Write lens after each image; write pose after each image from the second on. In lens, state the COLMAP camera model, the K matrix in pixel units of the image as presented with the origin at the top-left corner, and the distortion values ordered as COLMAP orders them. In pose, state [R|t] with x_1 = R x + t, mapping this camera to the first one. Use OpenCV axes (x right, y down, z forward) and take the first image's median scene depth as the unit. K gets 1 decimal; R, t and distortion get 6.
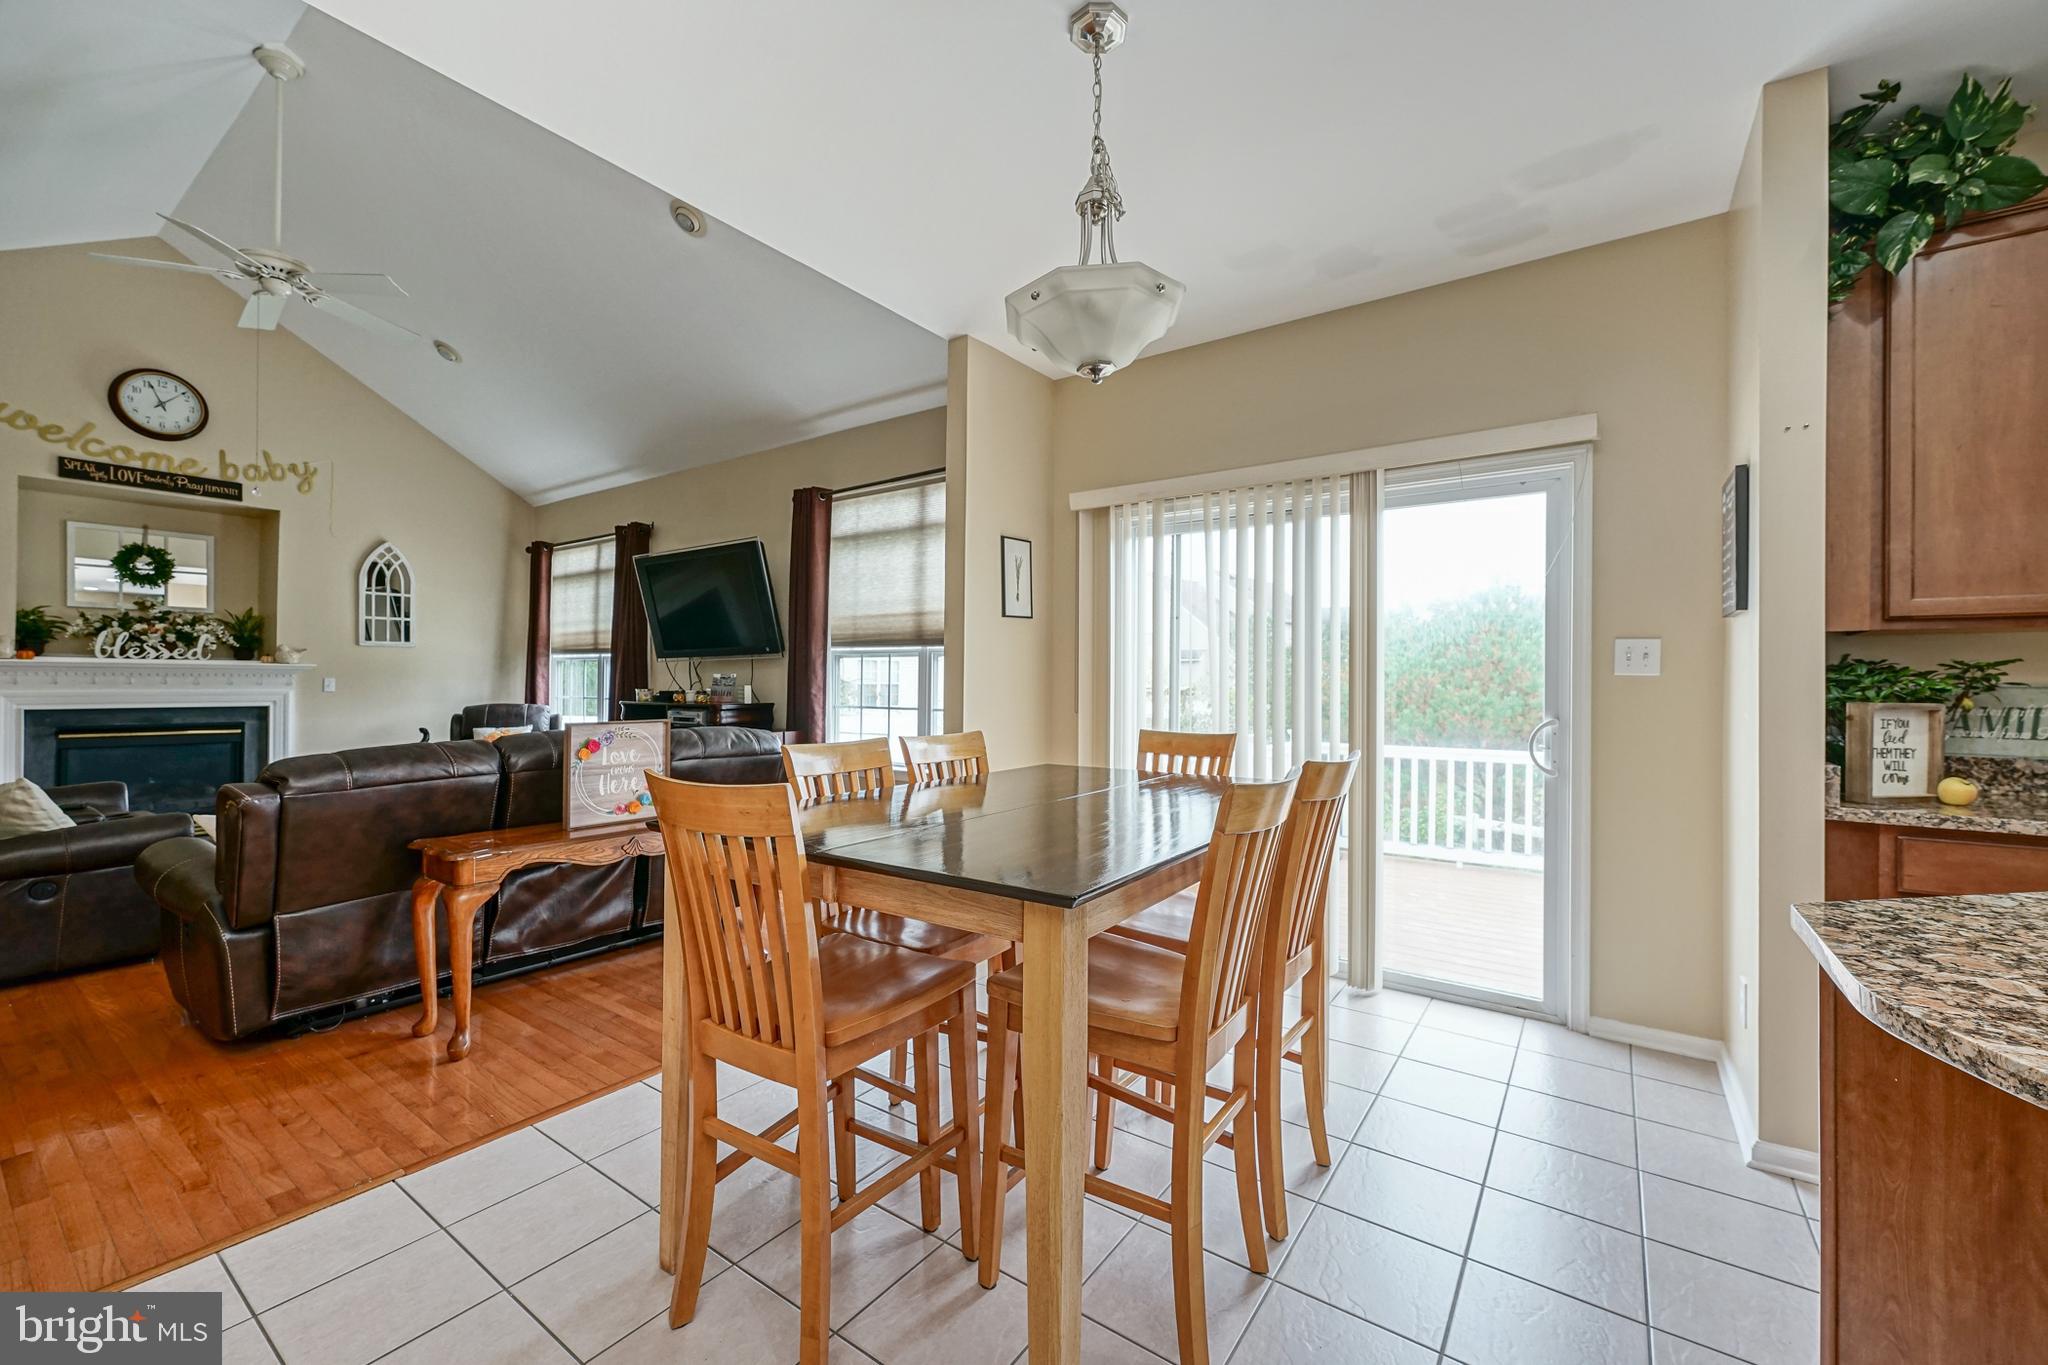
lens RADIAL K [[823.6, 0, 1016.4], [0, 823.6, 679.6], [0, 0, 1]] dist [-0.000892, 0.000273]
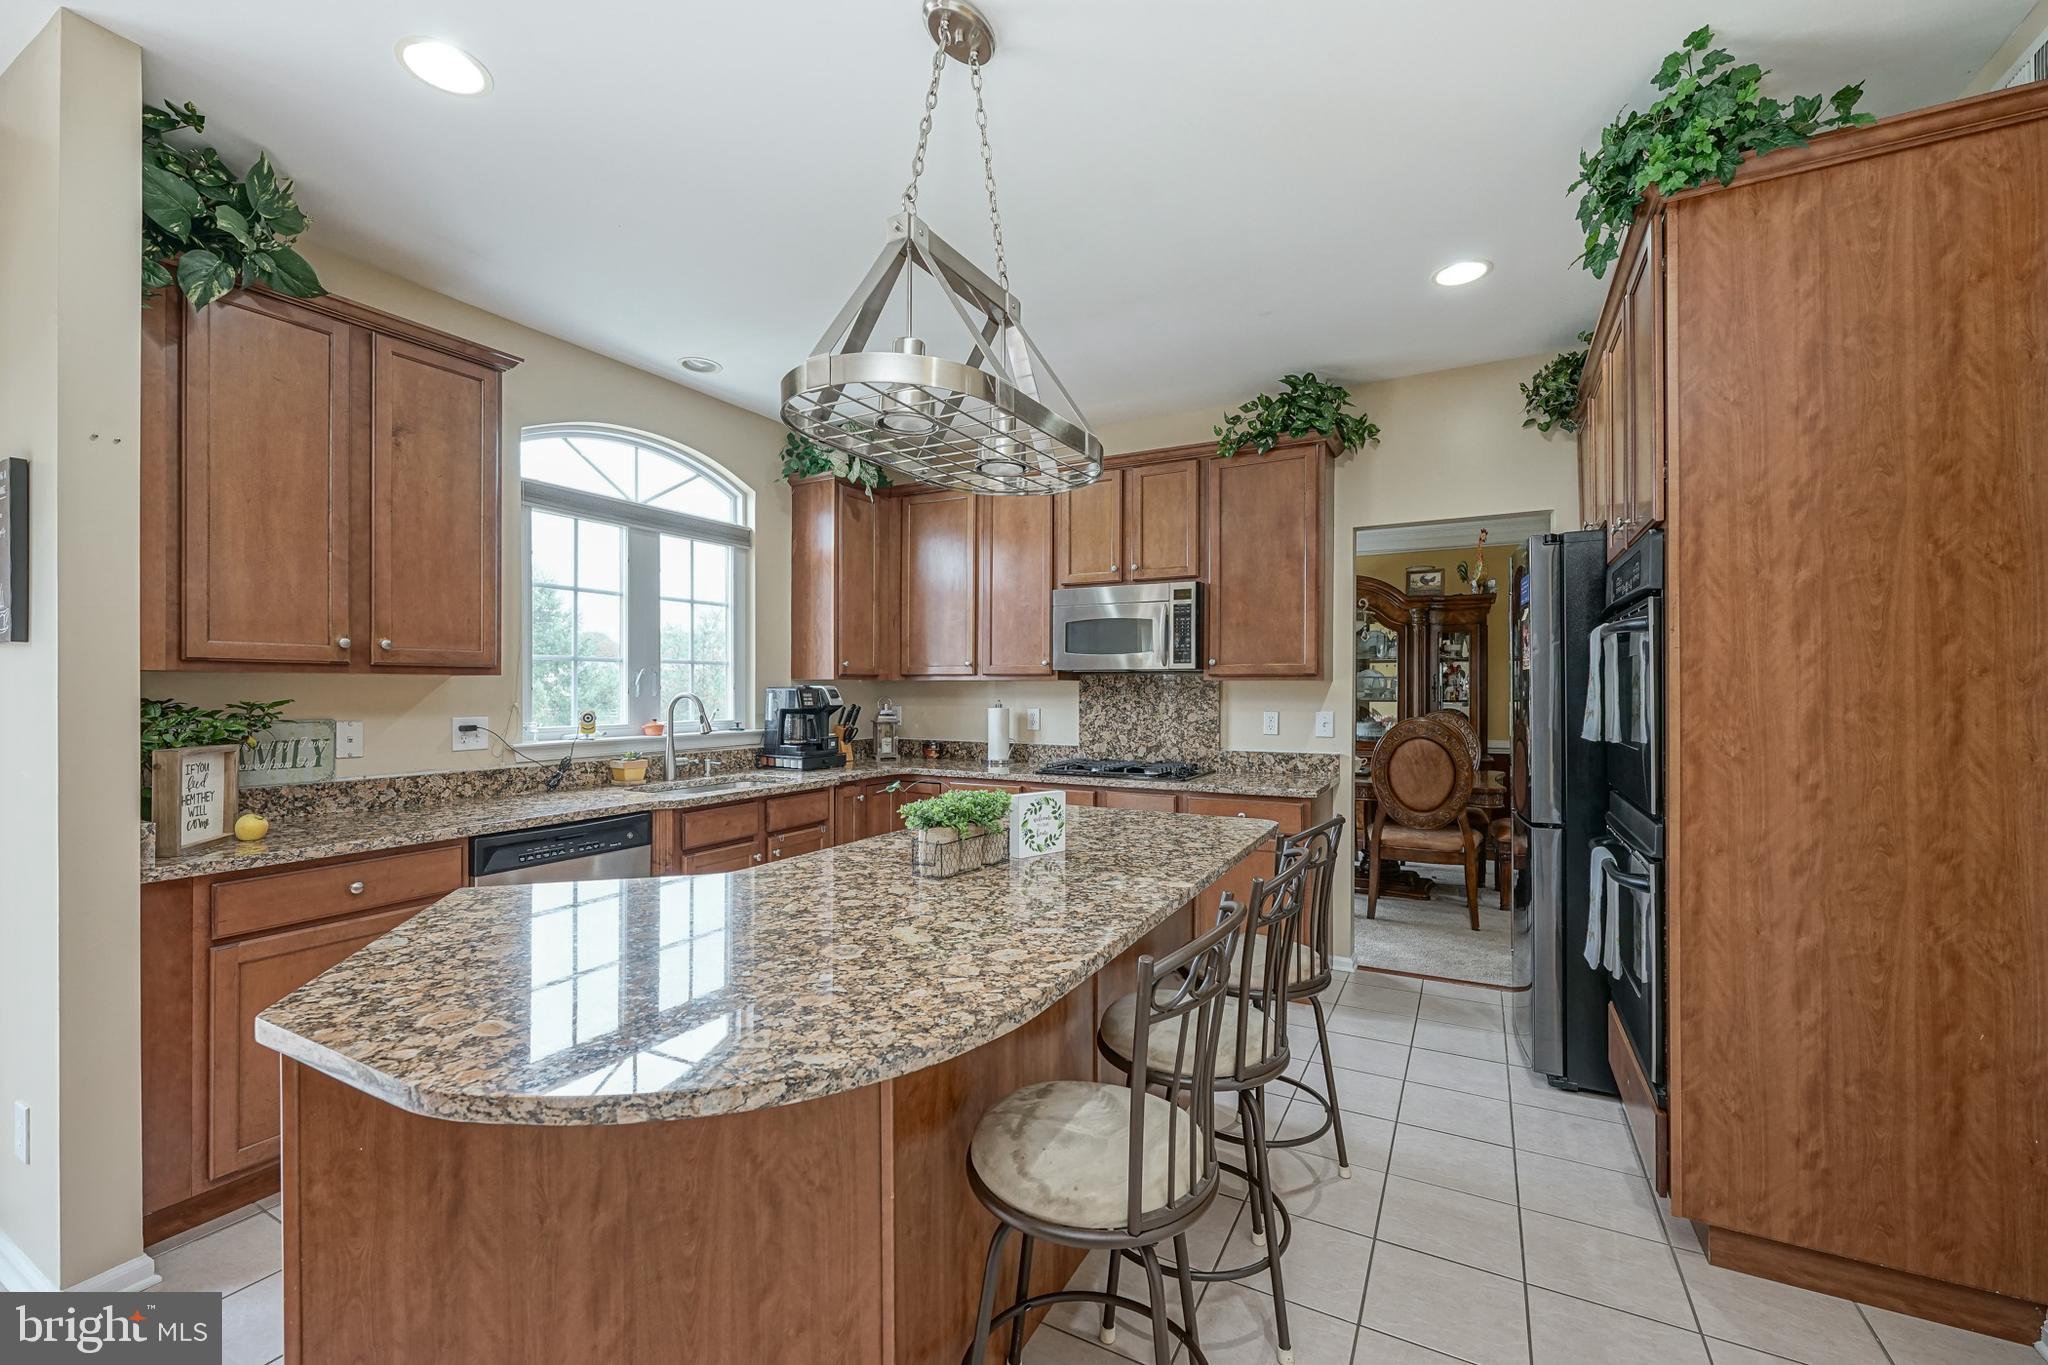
lens RADIAL K [[823.6, 0, 1029.0], [0, 823.6, 683.9], [0, 0, 1]] dist [-0.000892, 0.000273]
pose [[-0.134396, -0.003378, 0.990922, -0.013591], [-0.004698, 0.999985, 0.002772, -0.019668], [-0.990917, -0.004283, -0.134410, 0.054394]]
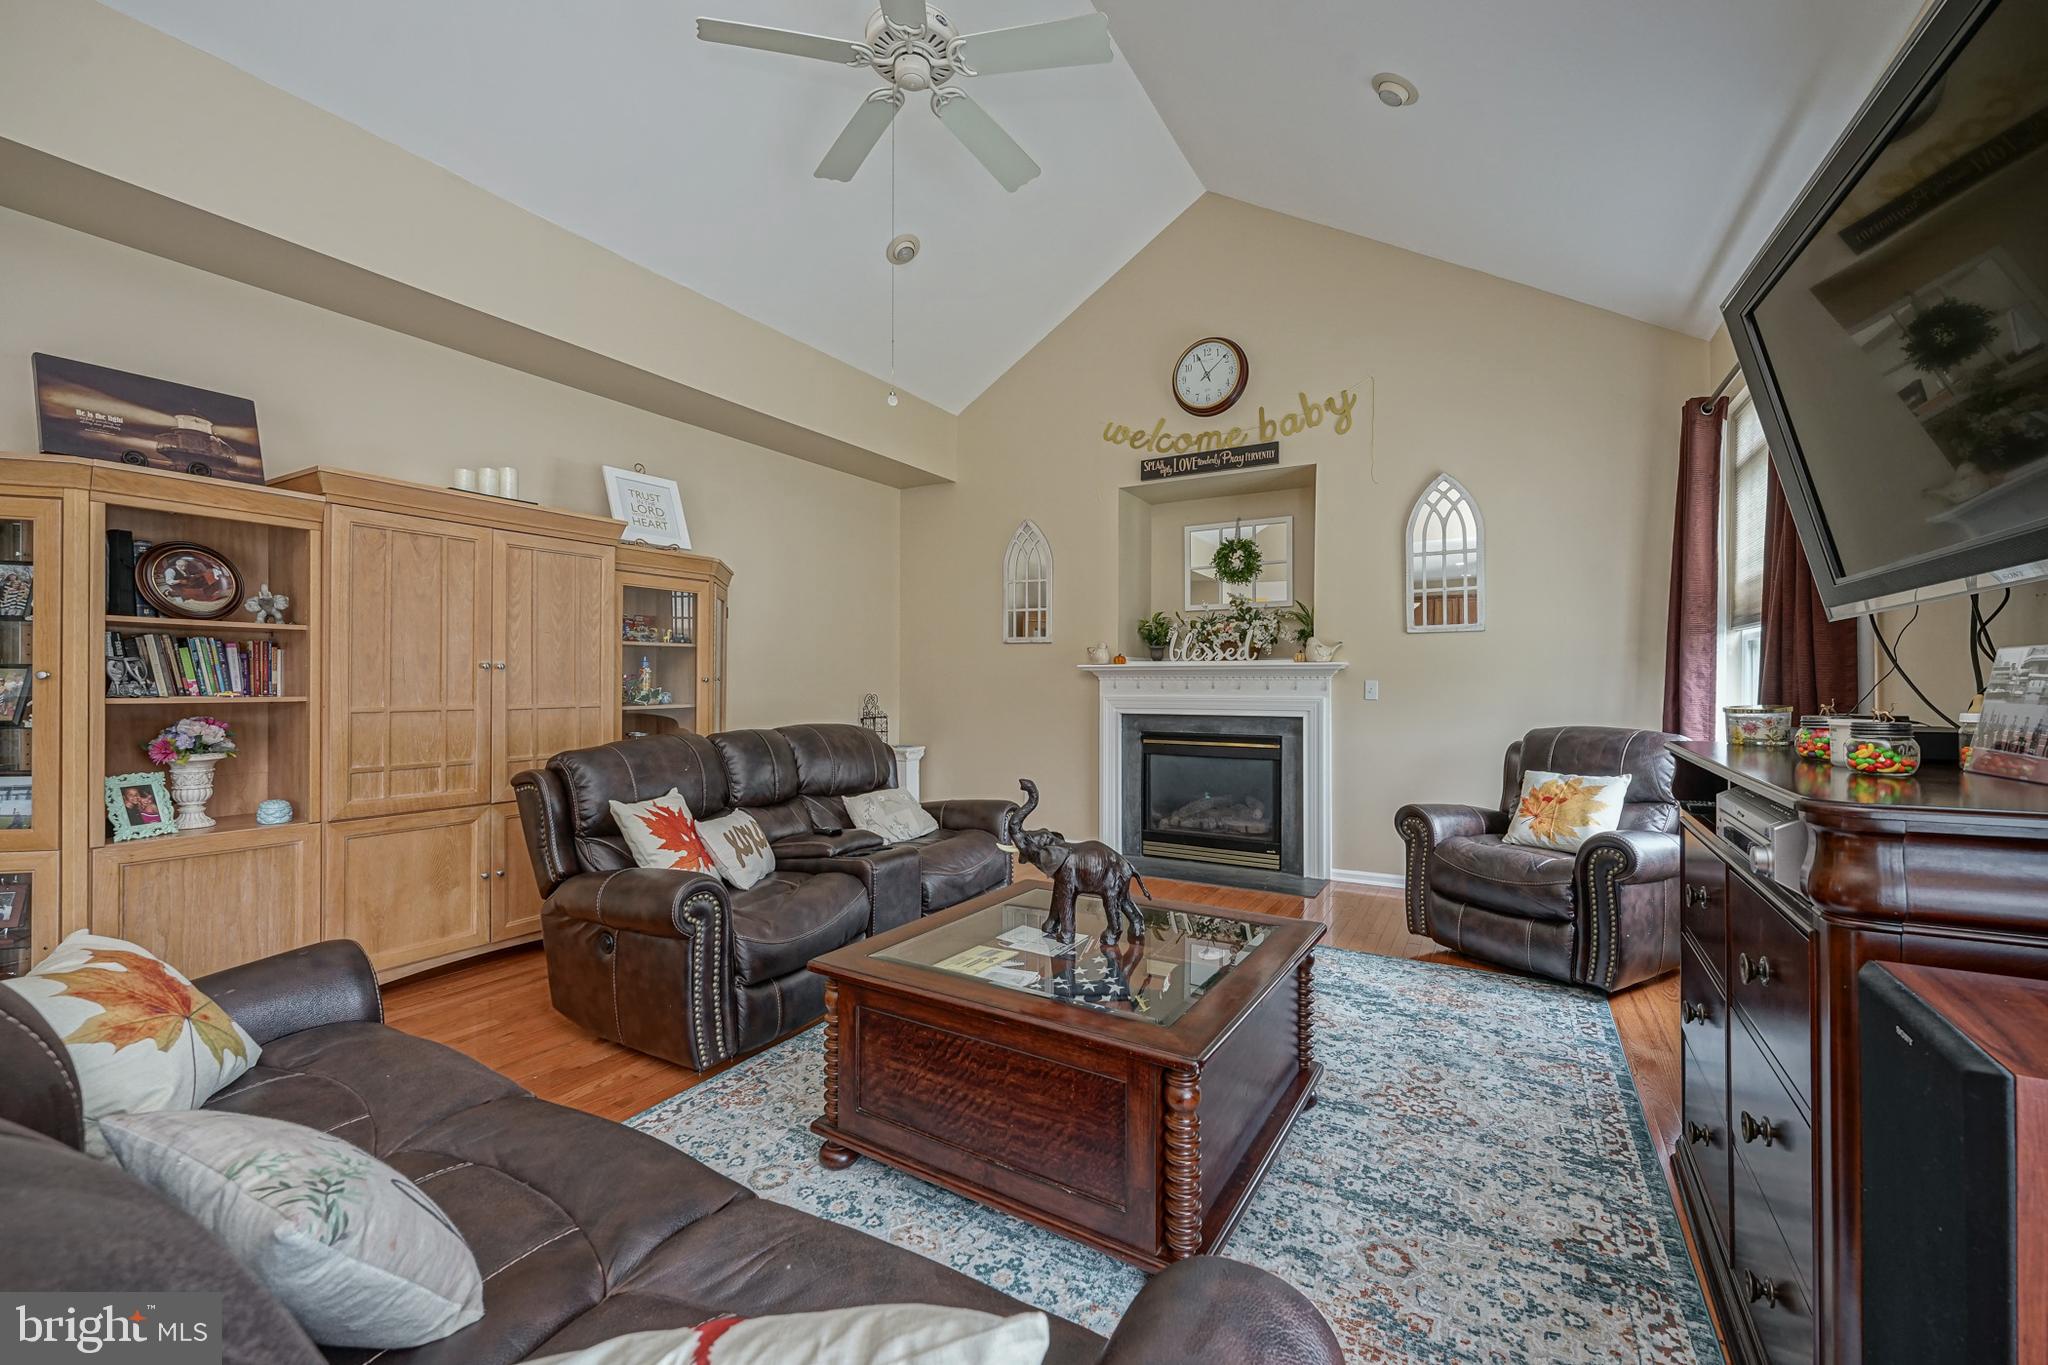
lens RADIAL K [[823.6, 0, 1050.6], [0, 823.6, 678.3], [0, 0, 1]] dist [-0.000892, 0.000273]
pose [[0.102302, -0.006513, -0.994732, -0.172509], [0.004701, 0.999971, -0.006064, -0.000952], [0.994742, -0.004056, 0.102330, 0.758294]]
